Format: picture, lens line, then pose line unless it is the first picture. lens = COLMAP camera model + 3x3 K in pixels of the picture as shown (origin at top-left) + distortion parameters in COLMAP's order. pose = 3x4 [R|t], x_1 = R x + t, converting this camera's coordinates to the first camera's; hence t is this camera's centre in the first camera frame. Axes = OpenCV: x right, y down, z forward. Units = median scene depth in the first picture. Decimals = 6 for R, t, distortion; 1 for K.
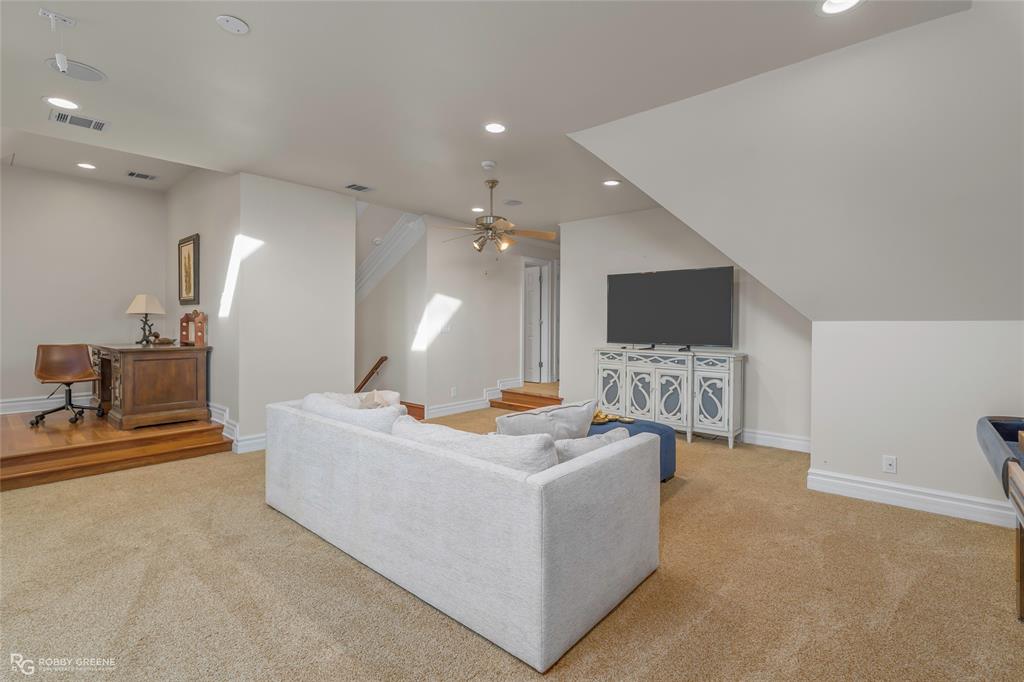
lens RADIAL K [[465.6, 0, 513.0], [0, 465.6, 336.9], [0, 0, 1]] dist [-0.002983, -0.000295]
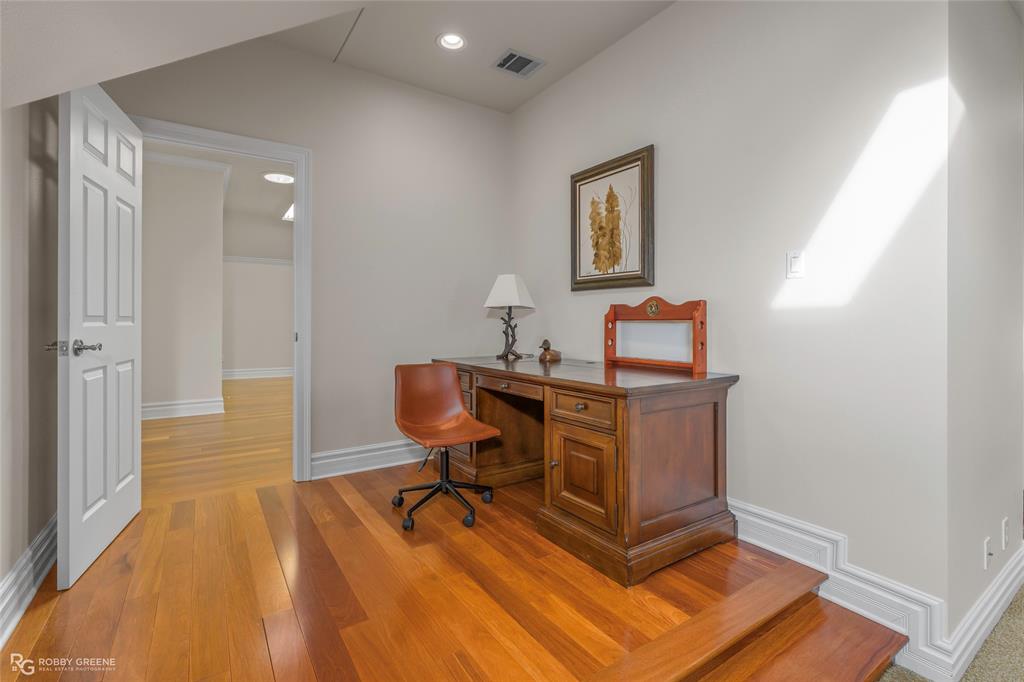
lens RADIAL K [[465.6, 0, 511.2], [0, 465.6, 332.8], [0, 0, 1]] dist [-0.002983, -0.000295]
pose [[0.968384, 0.006737, -0.249371, -0.681417], [-0.009708, 0.999896, -0.010686, -0.012470], [0.249274, 0.012769, 0.968349, 0.463076]]
